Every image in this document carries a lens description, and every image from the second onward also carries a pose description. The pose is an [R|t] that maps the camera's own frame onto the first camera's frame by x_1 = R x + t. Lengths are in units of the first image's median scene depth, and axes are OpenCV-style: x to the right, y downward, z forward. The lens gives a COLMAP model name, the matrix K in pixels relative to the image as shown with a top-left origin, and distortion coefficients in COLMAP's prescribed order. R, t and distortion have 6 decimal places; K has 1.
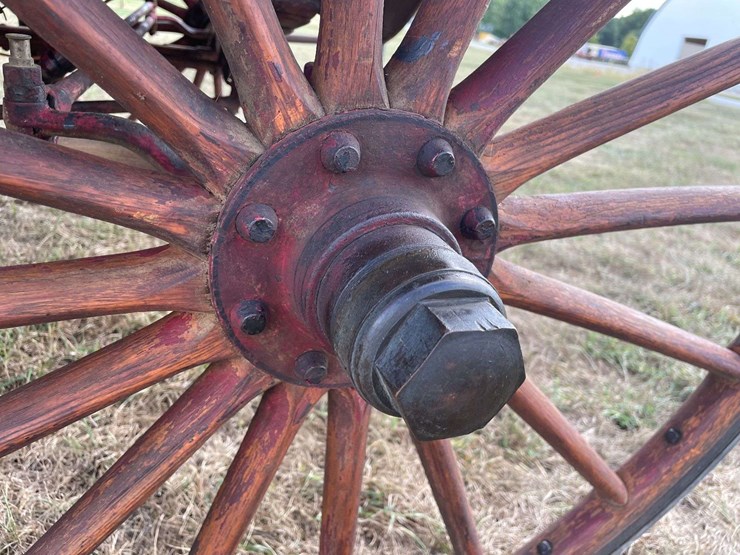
lens RADIAL K [[569.3, 0, 370.0], [0, 569.3, 277.5], [0, 0, 1]] dist [0.106097, -0.139282]
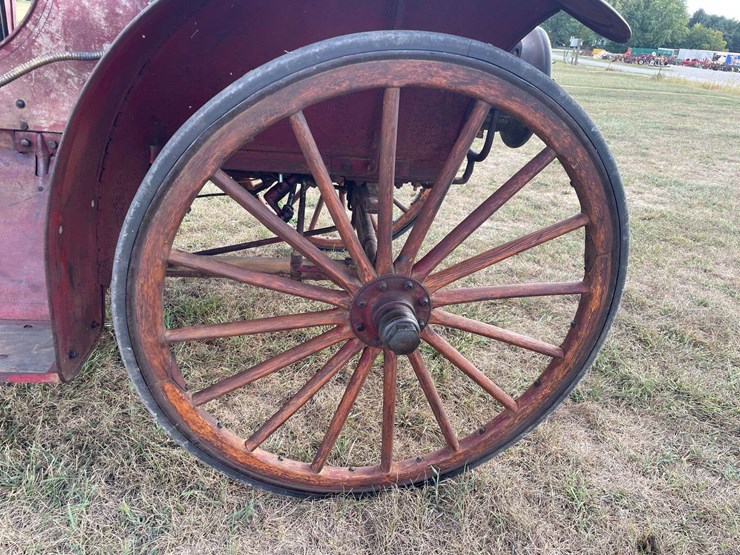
lens RADIAL K [[569.3, 0, 370.0], [0, 569.3, 277.5], [0, 0, 1]] dist [0.106097, -0.139282]
pose [[0.982785, 0.003061, -0.184728, 0.563667], [-0.009363, 0.999403, -0.033248, -0.134195], [0.184516, 0.034405, 0.982227, -2.735636]]
